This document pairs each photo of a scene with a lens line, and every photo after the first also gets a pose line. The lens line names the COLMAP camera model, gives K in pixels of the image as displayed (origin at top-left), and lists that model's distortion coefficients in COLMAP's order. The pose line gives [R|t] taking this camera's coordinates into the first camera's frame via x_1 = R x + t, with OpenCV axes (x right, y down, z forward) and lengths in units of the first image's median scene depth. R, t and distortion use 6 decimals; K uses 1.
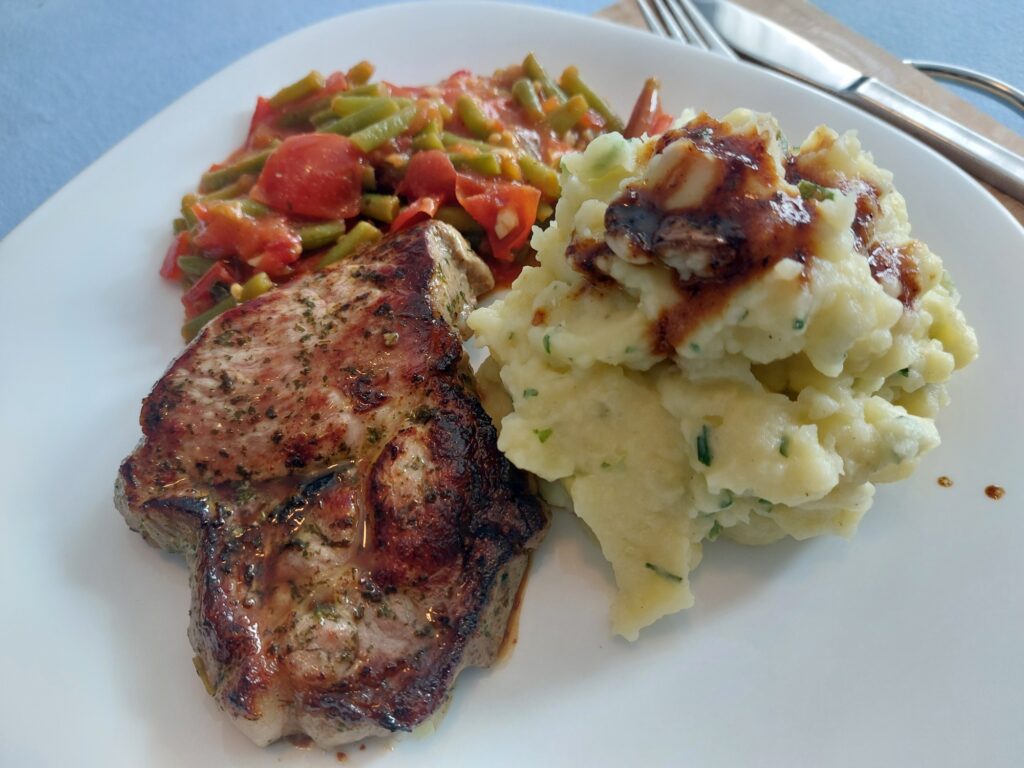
lens RADIAL K [[741.7, 0, 512.0], [0, 741.7, 384.0], [0, 0, 1]] dist [-0.001676, 0.000125]
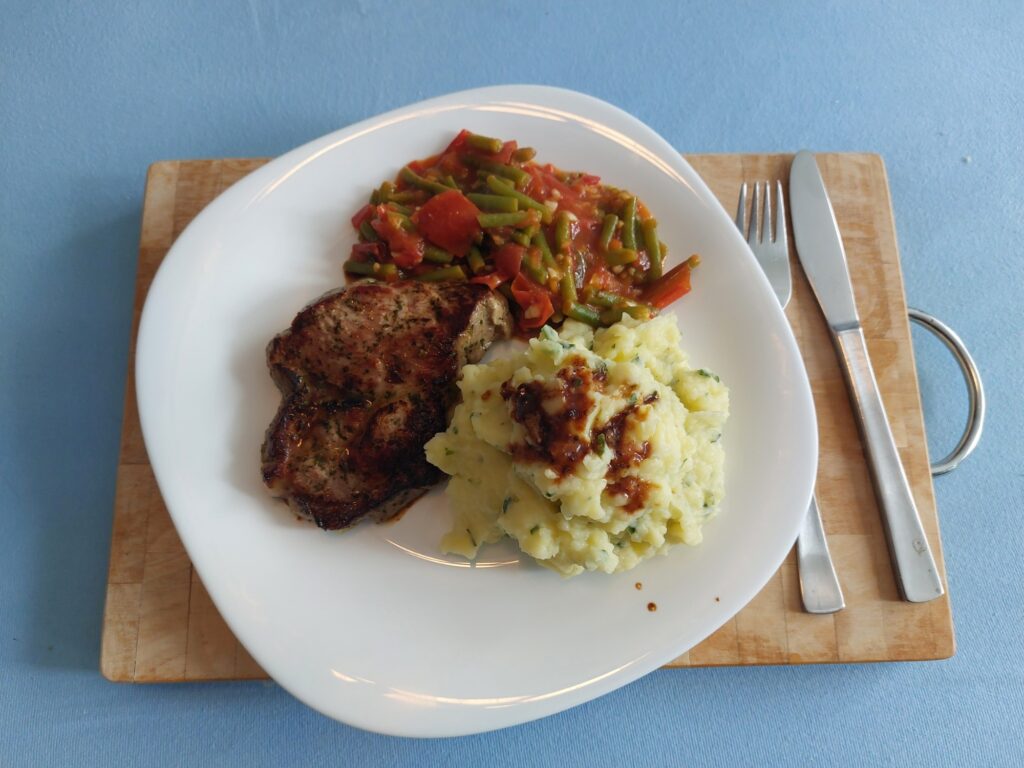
lens RADIAL K [[733.7, 0, 538.1], [0, 733.7, 386.5], [0, 0, 1]] dist [-0.001724, -0.003010]
pose [[0.830502, 0.549804, -0.089336, 0.285173], [-0.502381, 0.808619, 0.306185, -0.708379], [0.240581, -0.209406, 0.947771, -0.675642]]
